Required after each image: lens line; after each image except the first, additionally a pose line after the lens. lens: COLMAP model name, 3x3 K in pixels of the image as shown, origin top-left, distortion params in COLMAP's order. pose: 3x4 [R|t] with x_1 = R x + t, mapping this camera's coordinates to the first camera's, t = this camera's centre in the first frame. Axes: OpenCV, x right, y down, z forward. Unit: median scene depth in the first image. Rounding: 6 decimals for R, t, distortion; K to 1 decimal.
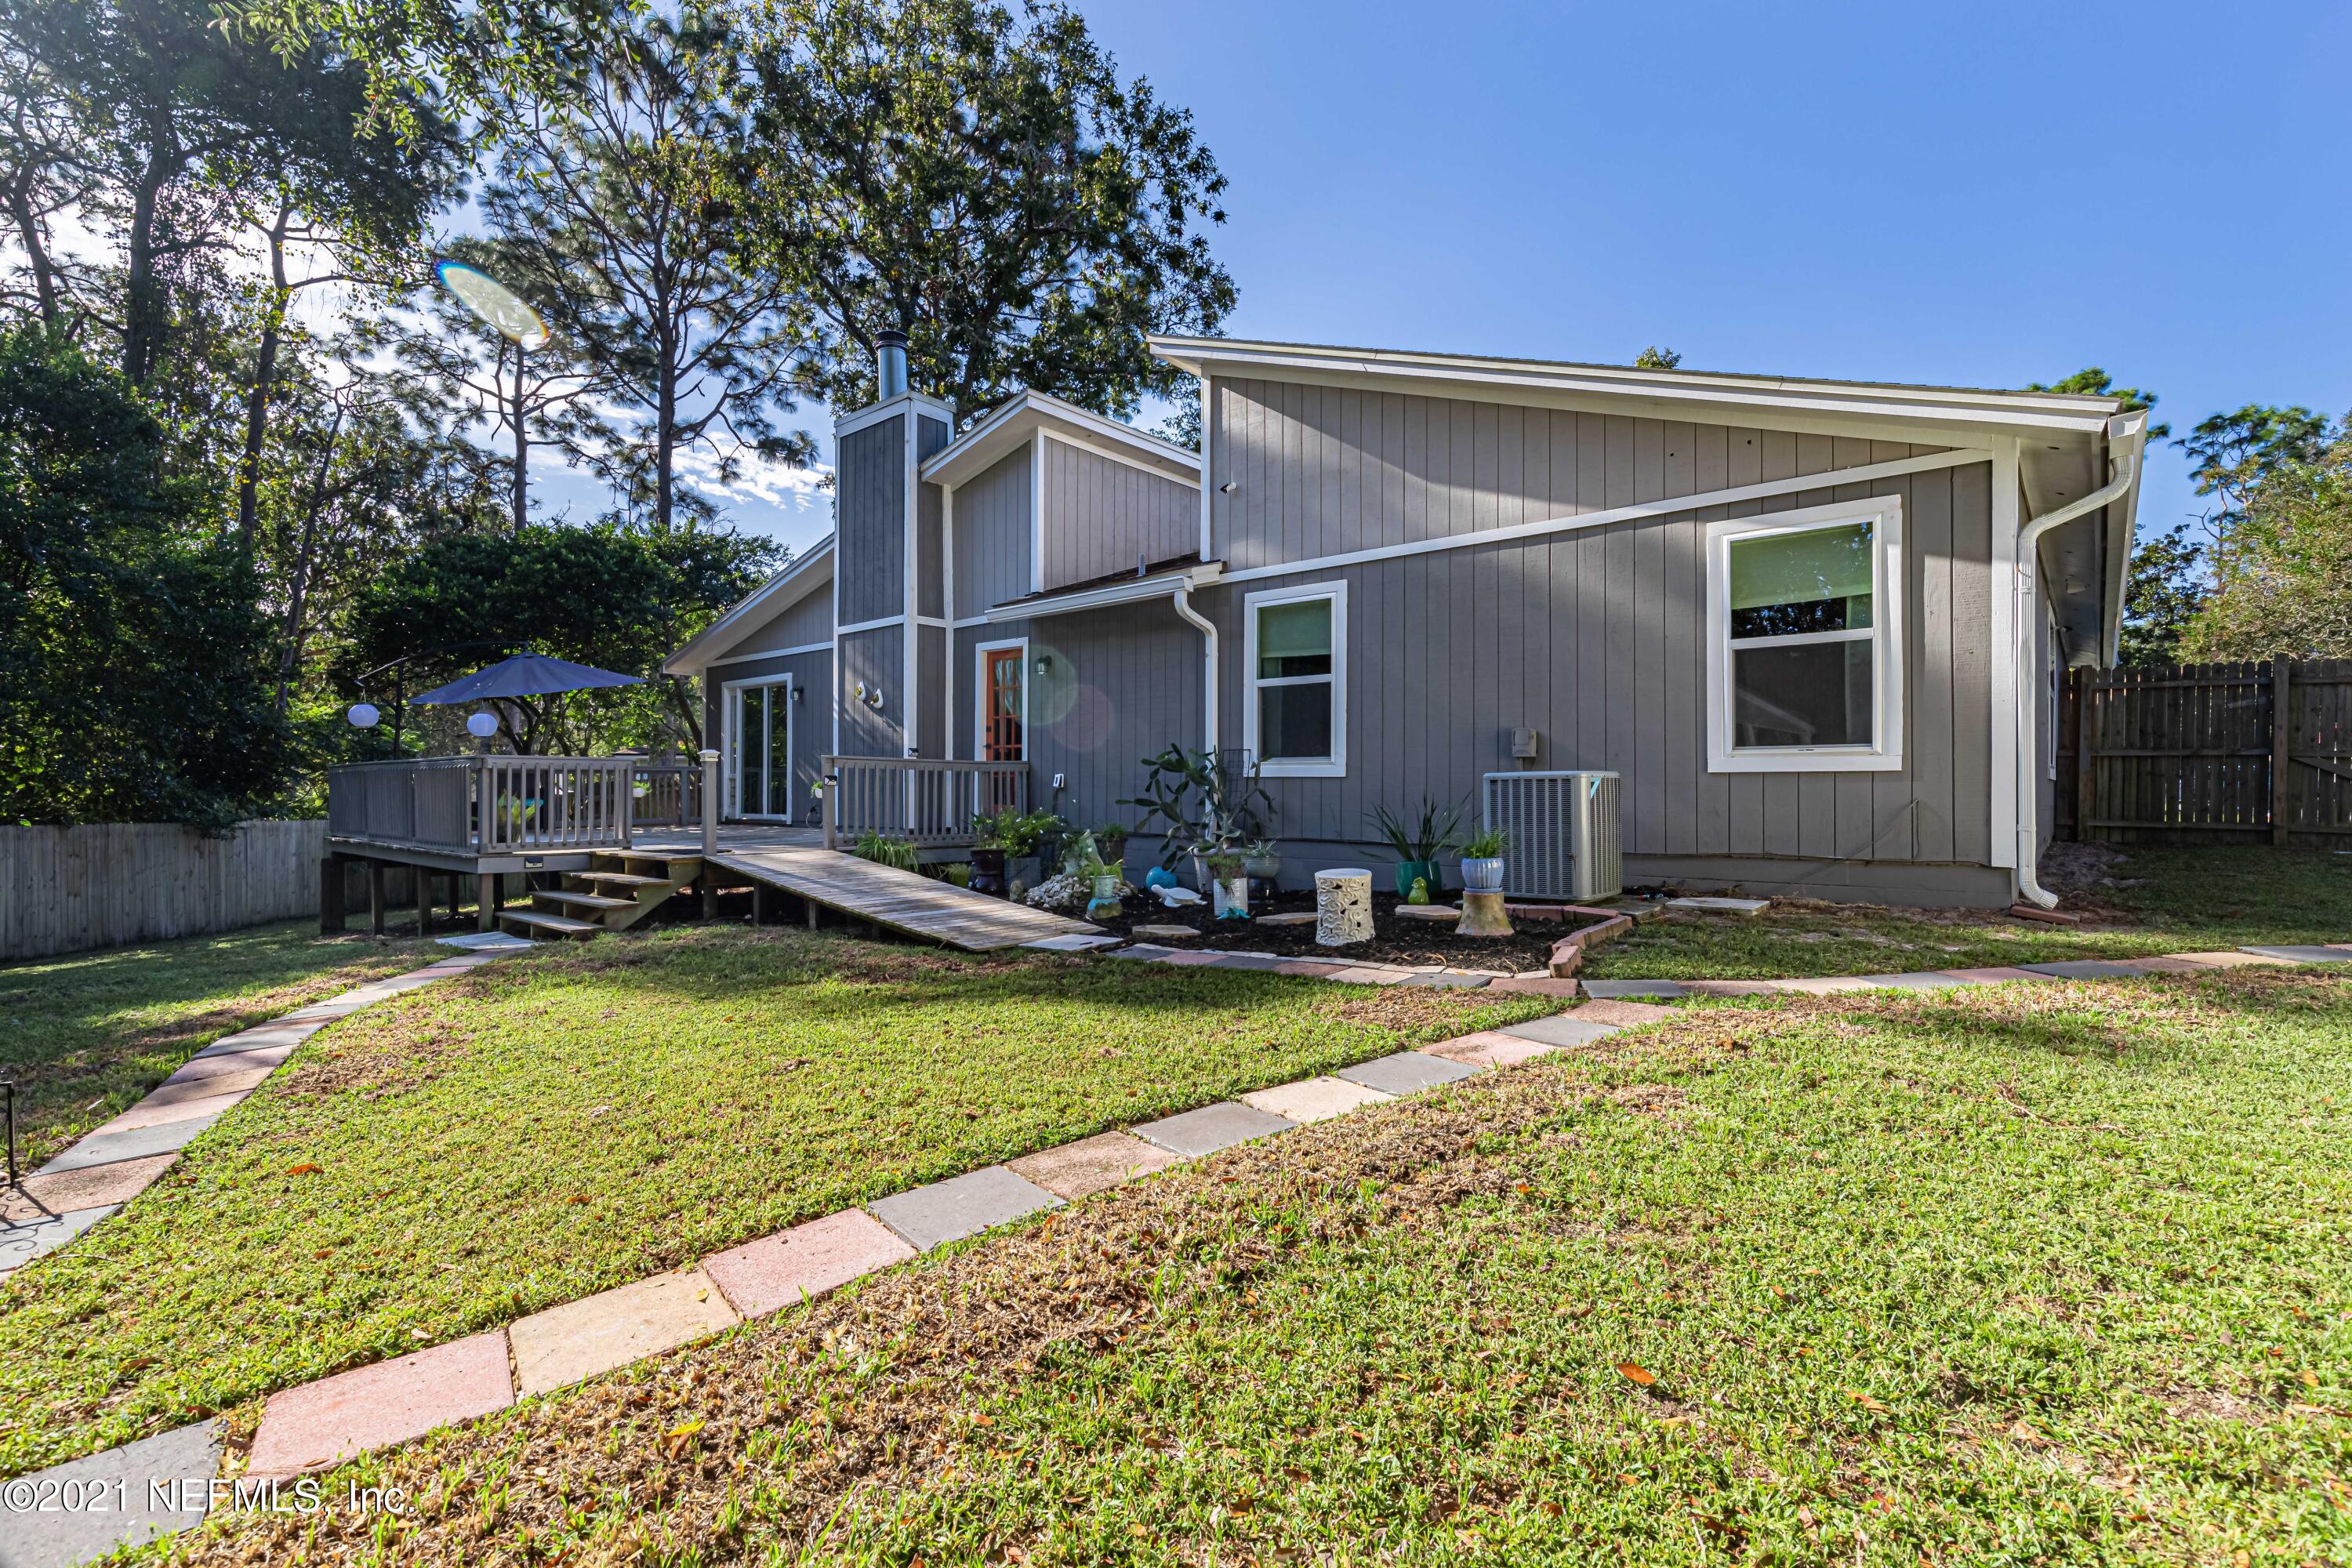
lens RADIAL K [[1058.5, 0, 1176.0], [0, 1058.5, 784.0], [0, 0, 1]] dist [0.008223, -0.000579]
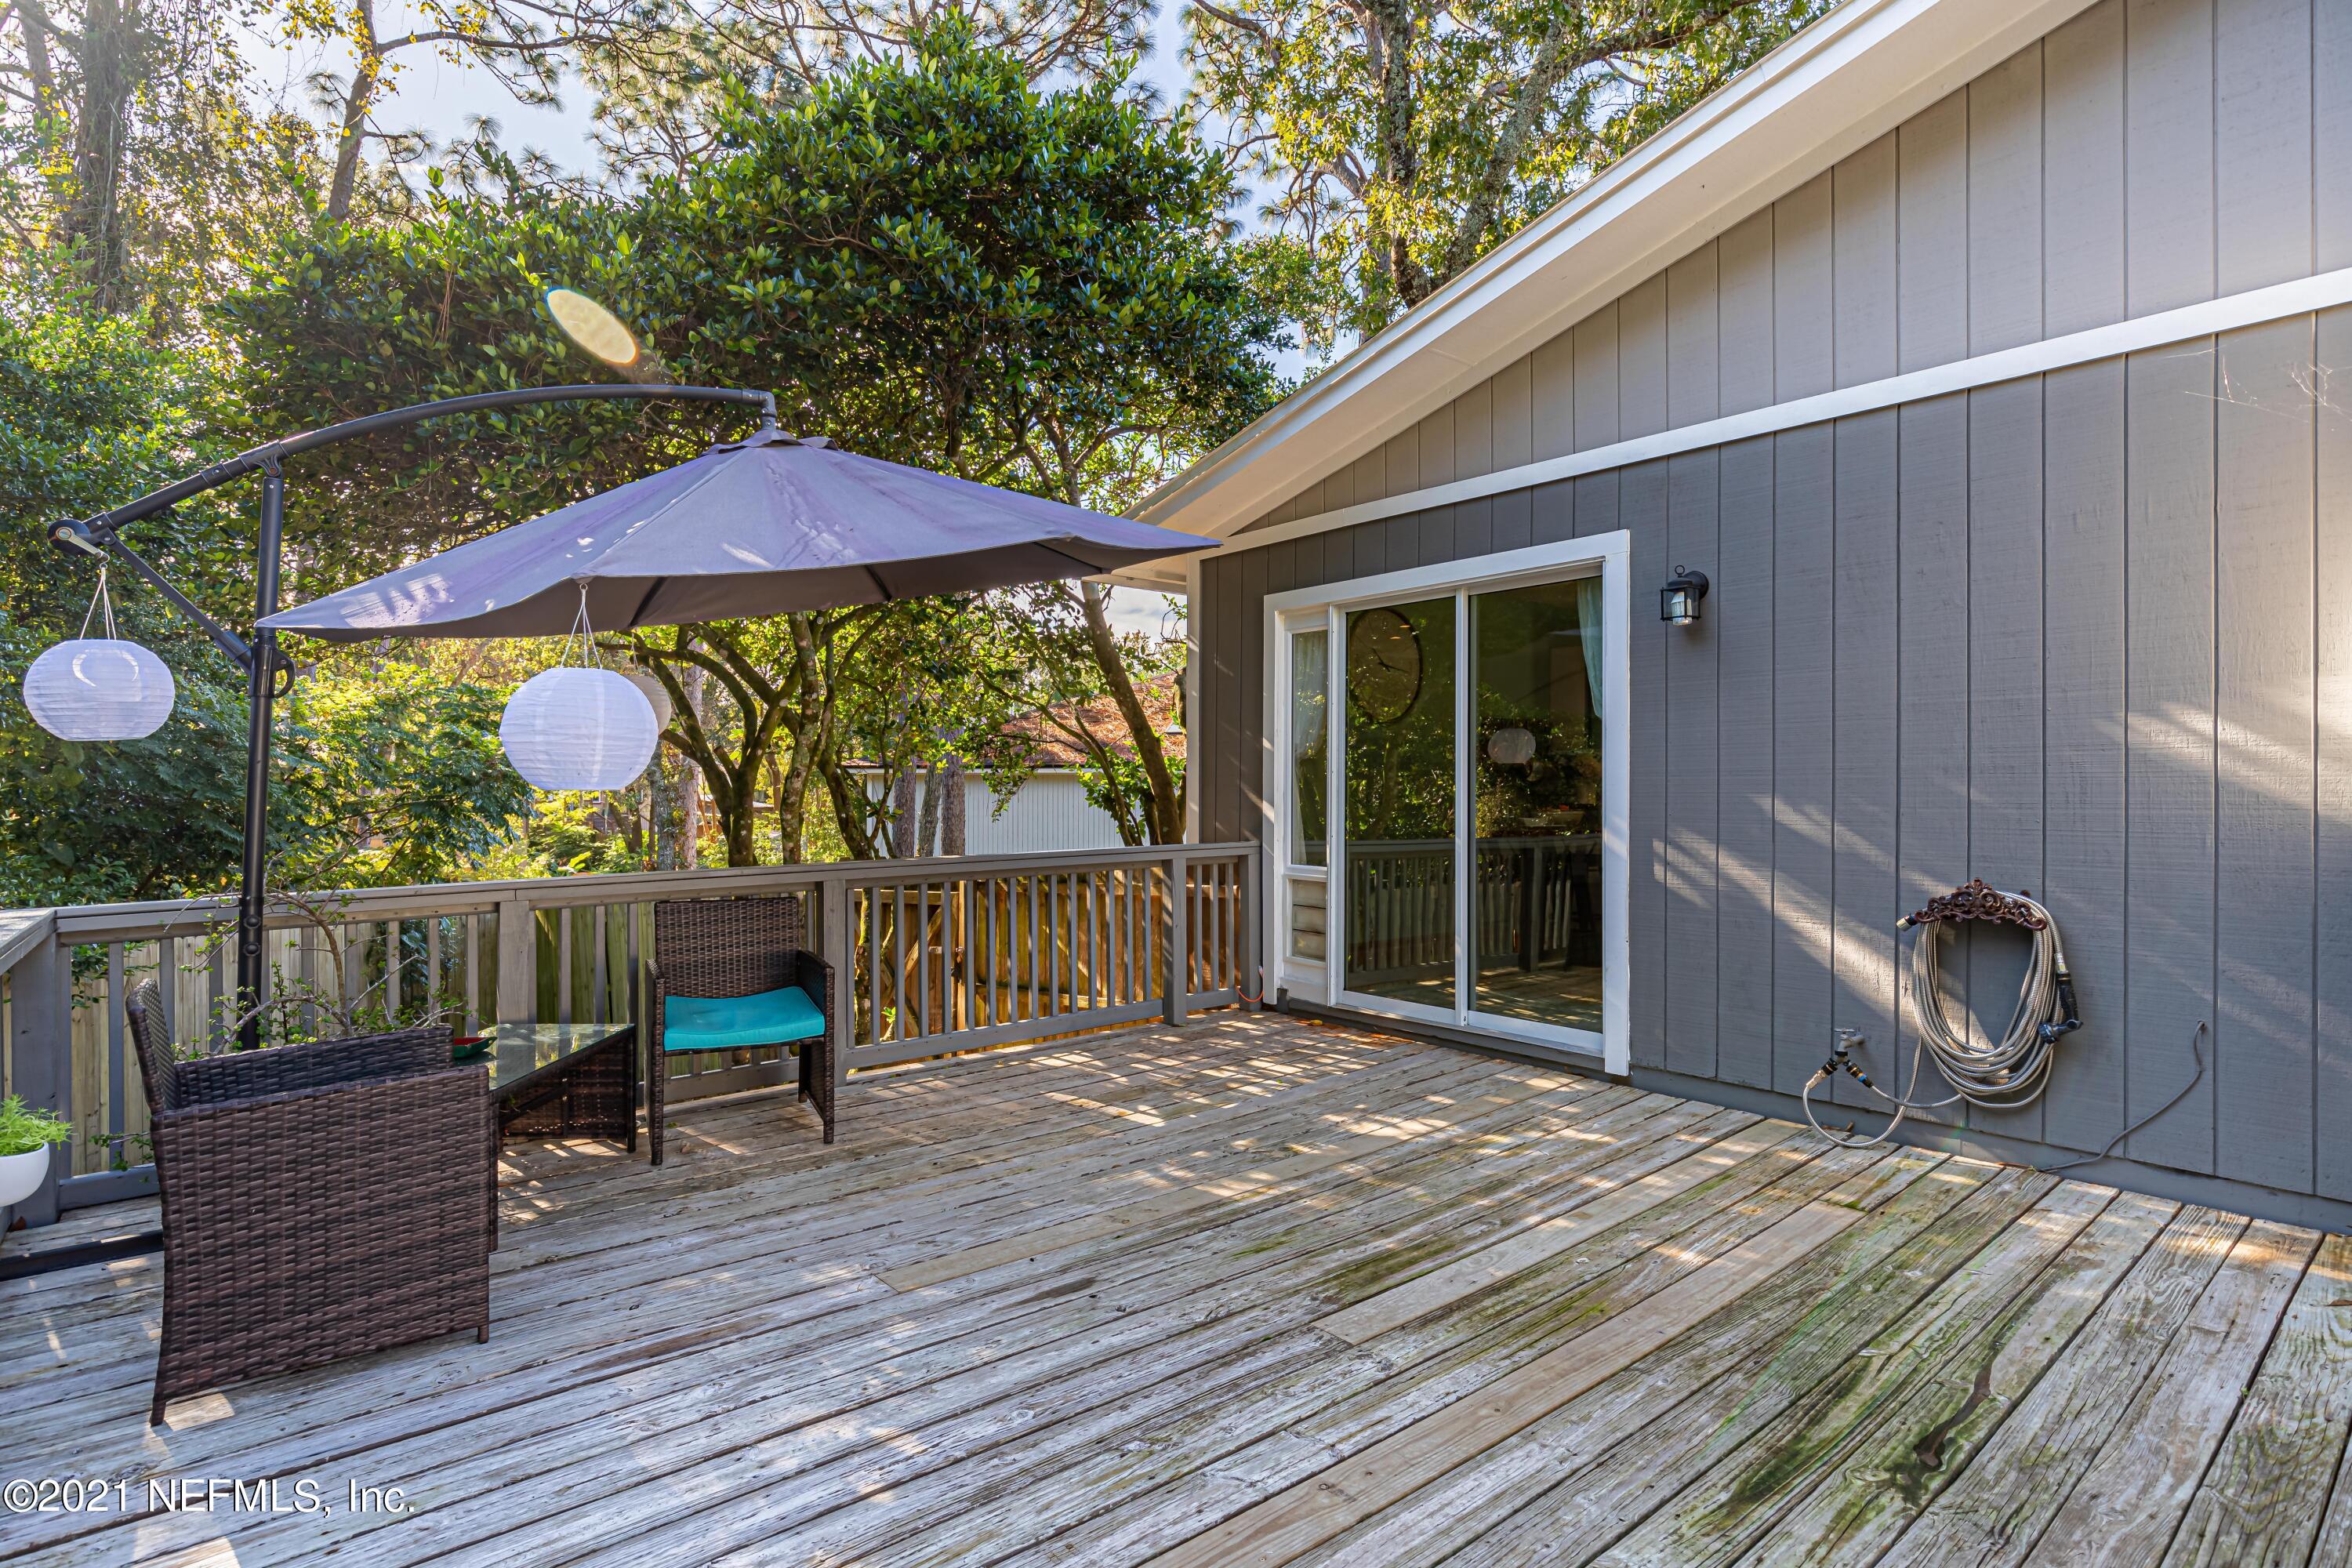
lens RADIAL K [[1191.8, 0, 1176.0], [0, 1191.8, 784.0], [0, 0, 1]] dist [-0.020670, 0.000179]
pose [[0.986269, -0.003440, -0.165112, -0.216252], [0.002386, 0.999975, -0.006581, -0.018303], [0.165131, 0.006097, 0.986253, 0.338668]]
